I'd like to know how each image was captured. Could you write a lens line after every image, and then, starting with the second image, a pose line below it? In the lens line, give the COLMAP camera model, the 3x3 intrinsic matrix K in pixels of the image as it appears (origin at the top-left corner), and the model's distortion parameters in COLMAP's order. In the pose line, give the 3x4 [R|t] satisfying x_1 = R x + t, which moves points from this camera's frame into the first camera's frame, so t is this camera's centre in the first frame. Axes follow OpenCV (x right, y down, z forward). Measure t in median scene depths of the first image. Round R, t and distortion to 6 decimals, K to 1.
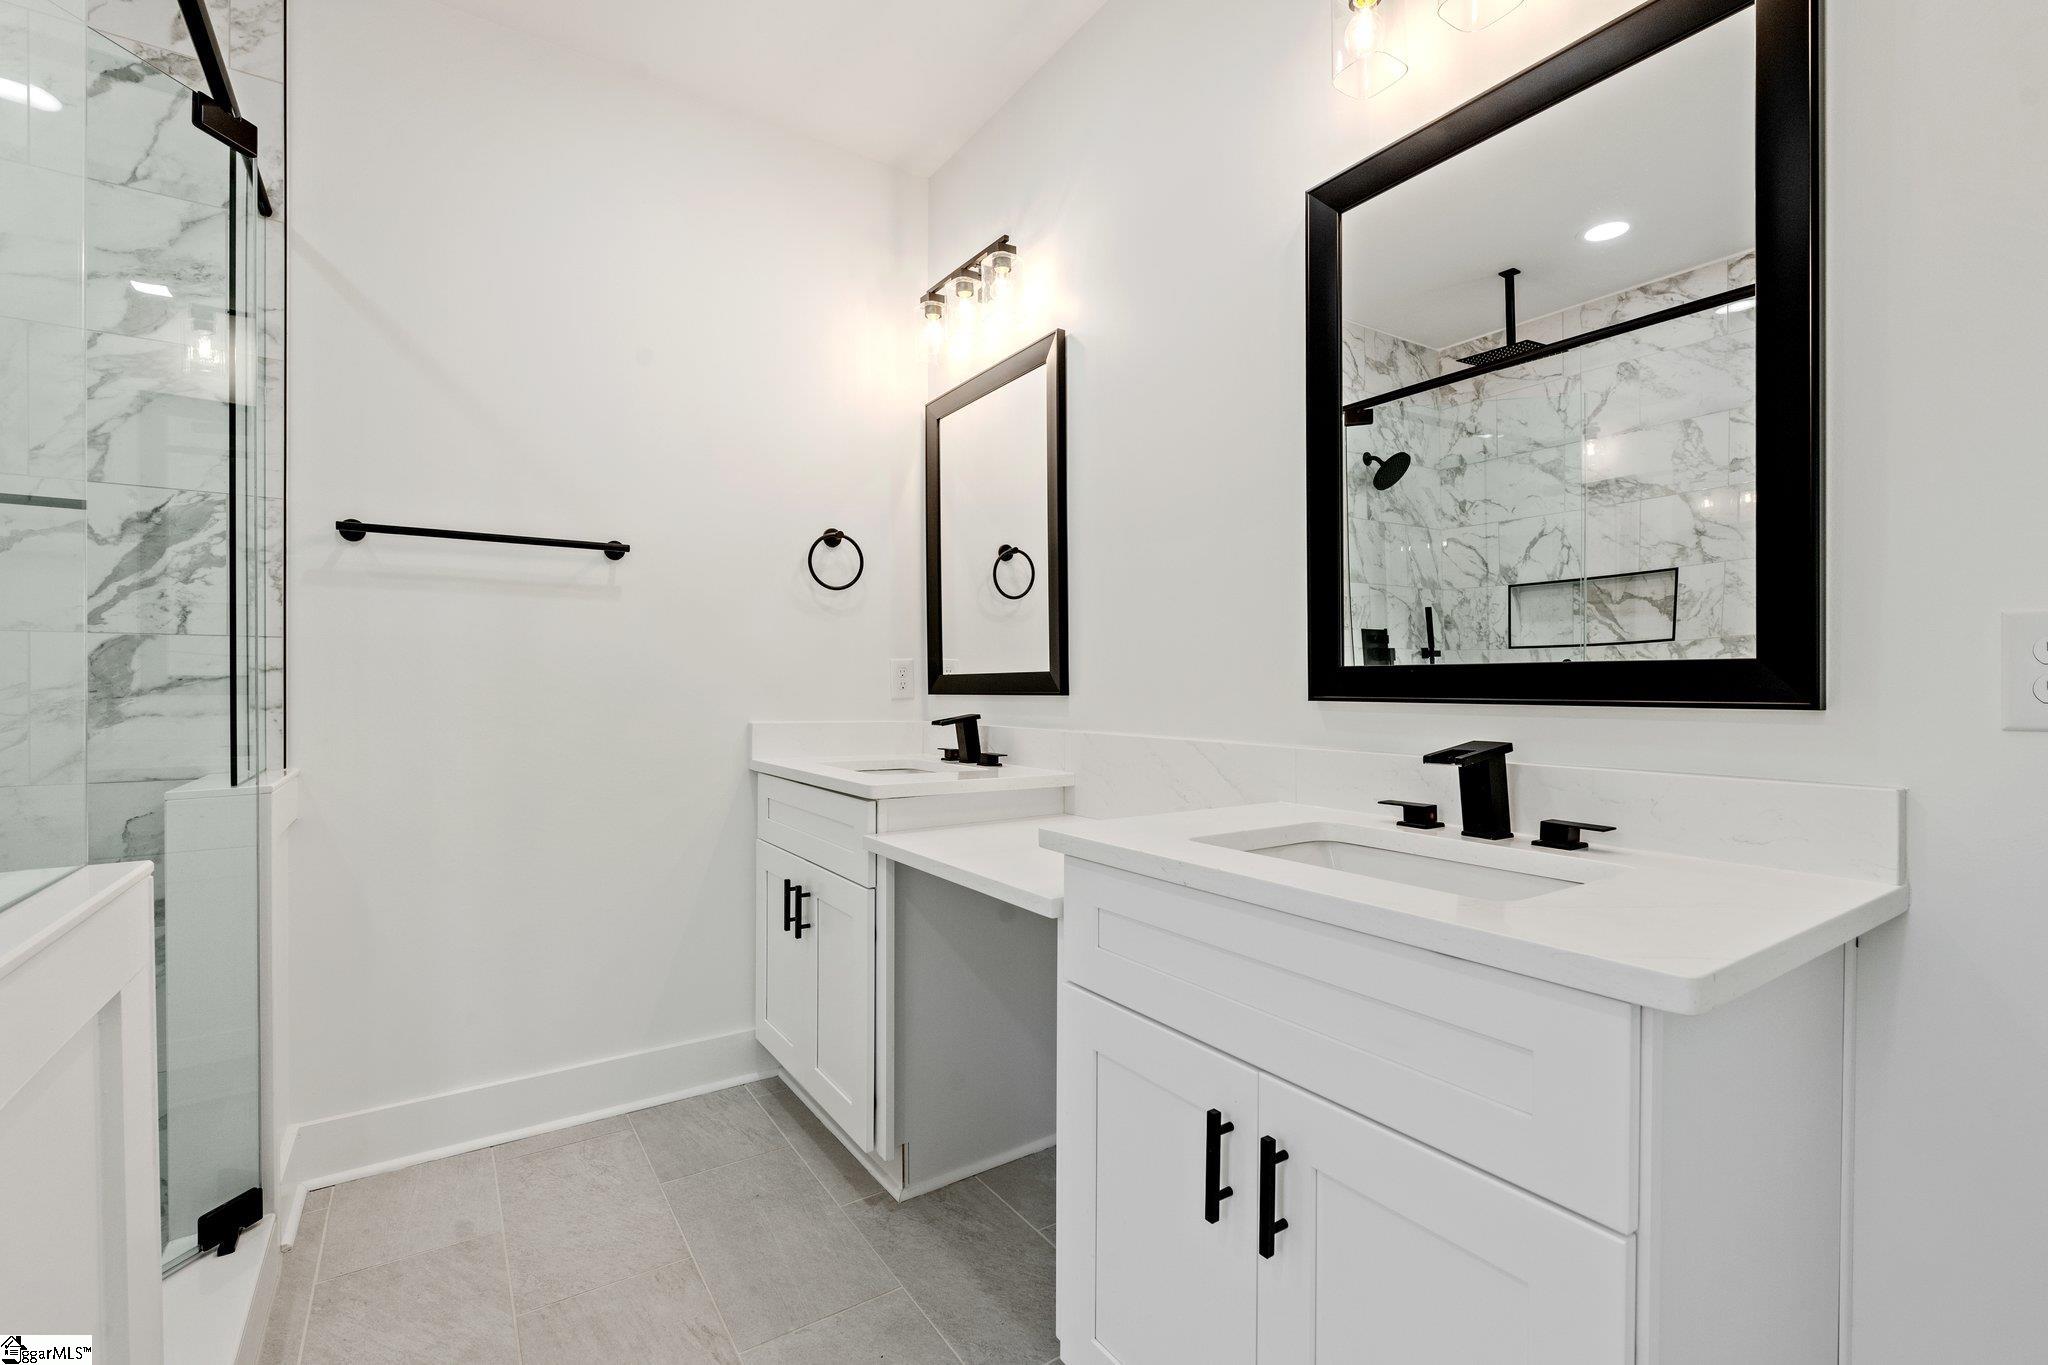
lens RADIAL K [[892.1, 0, 1023.5], [0, 892.1, 686.1], [0, 0, 1]] dist [-0.001484, -0.000289]
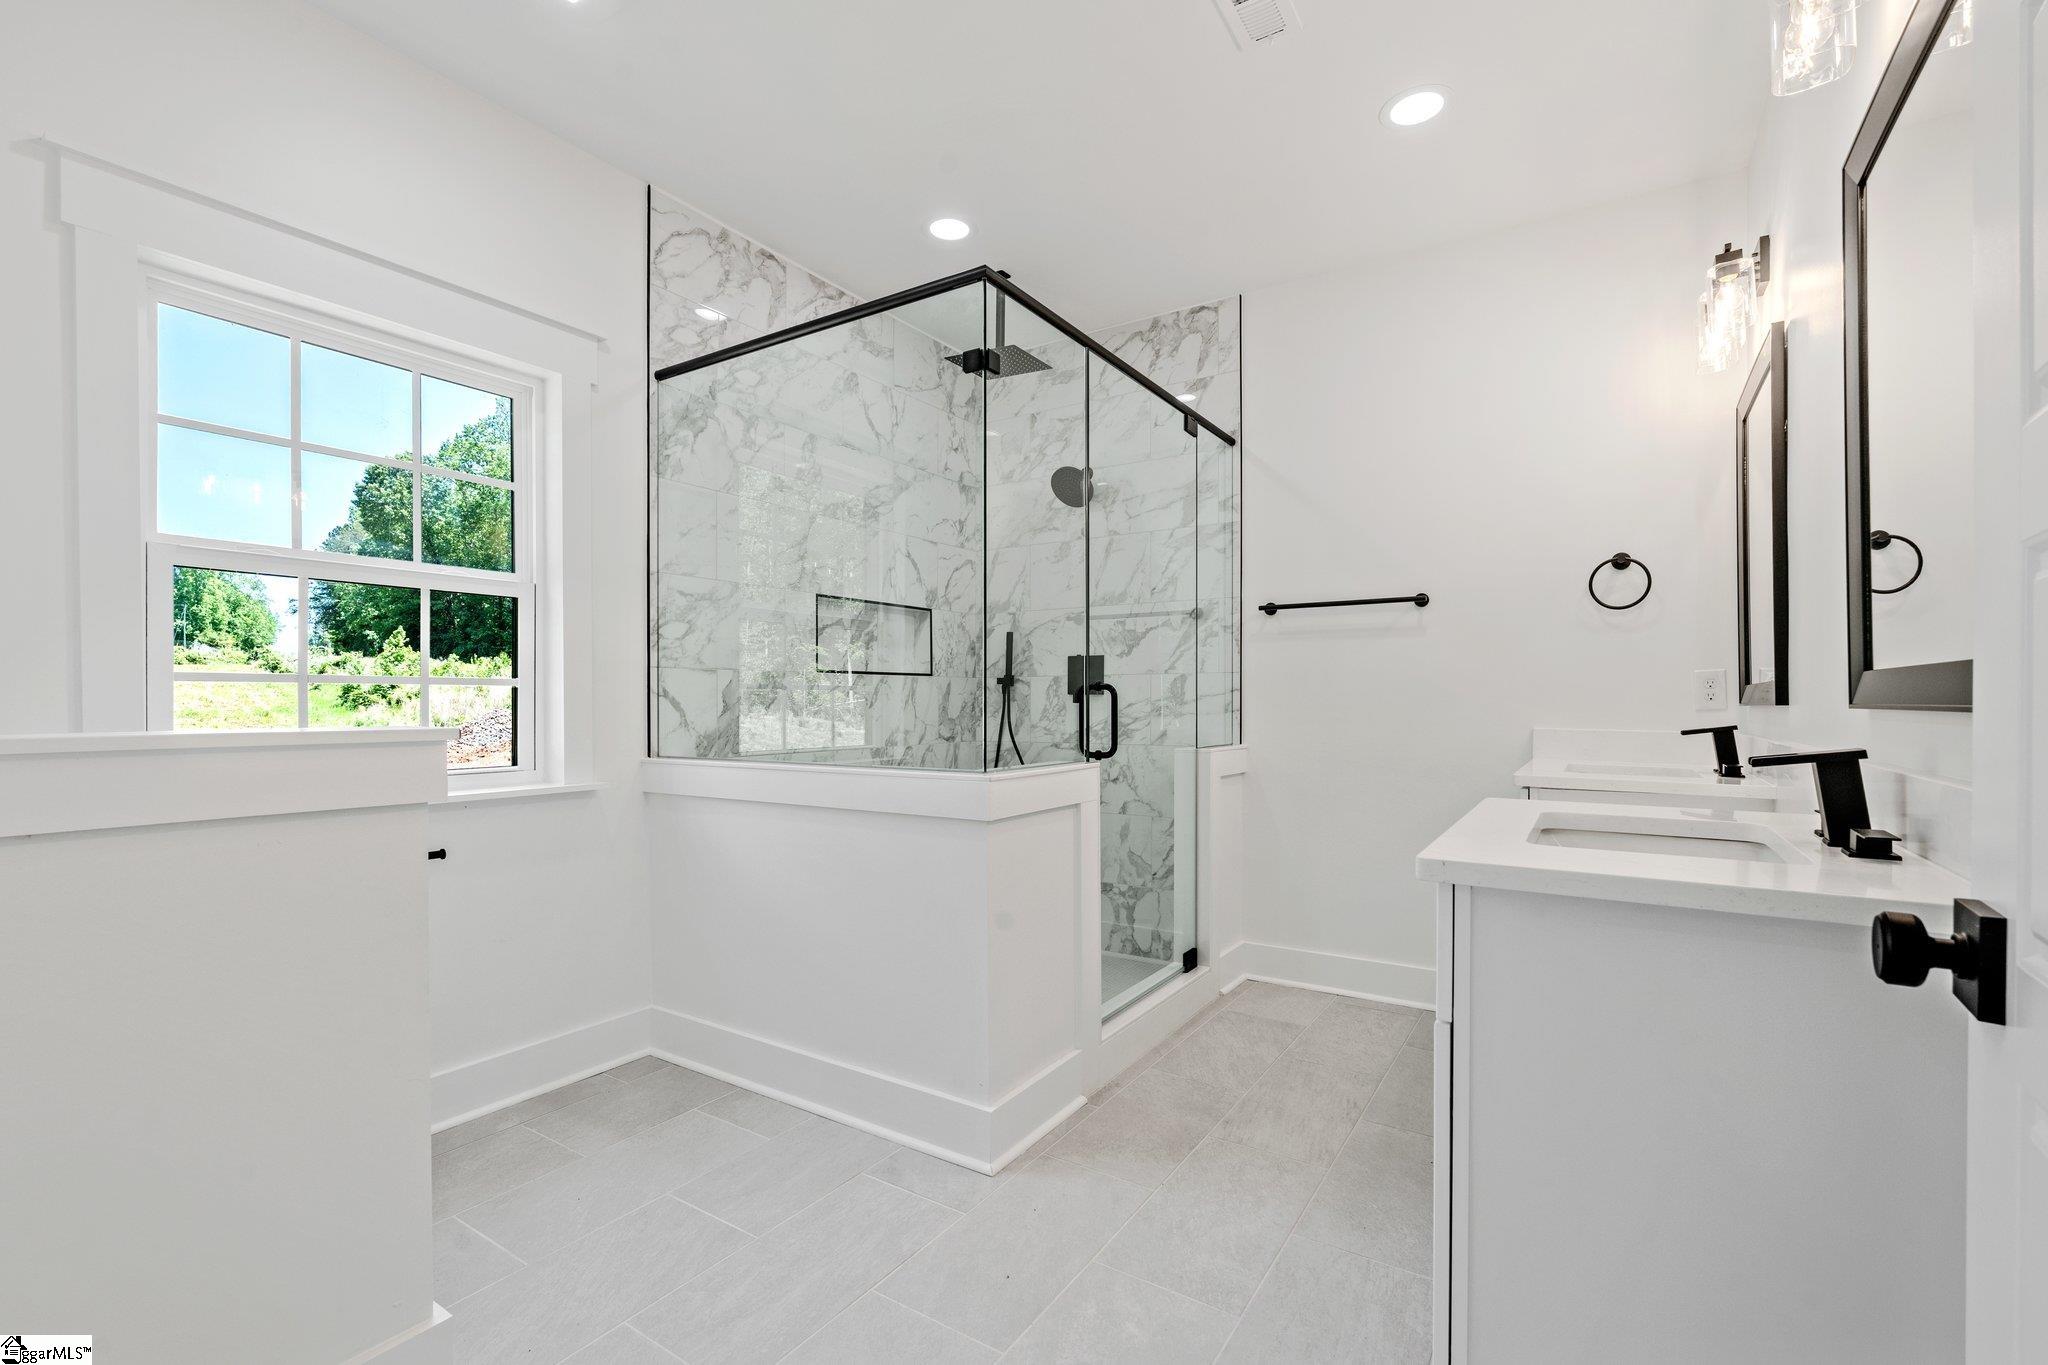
lens RADIAL K [[907.6, 0, 1024.0], [0, 907.6, 682.5], [0, 0, 1]] dist [-0.001501, -0.000025]
pose [[0.393165, -0.021799, -0.919210, 0.696168], [-0.000382, 0.999715, -0.023871, 0.010458], [0.919468, 0.009737, 0.393044, -0.137654]]
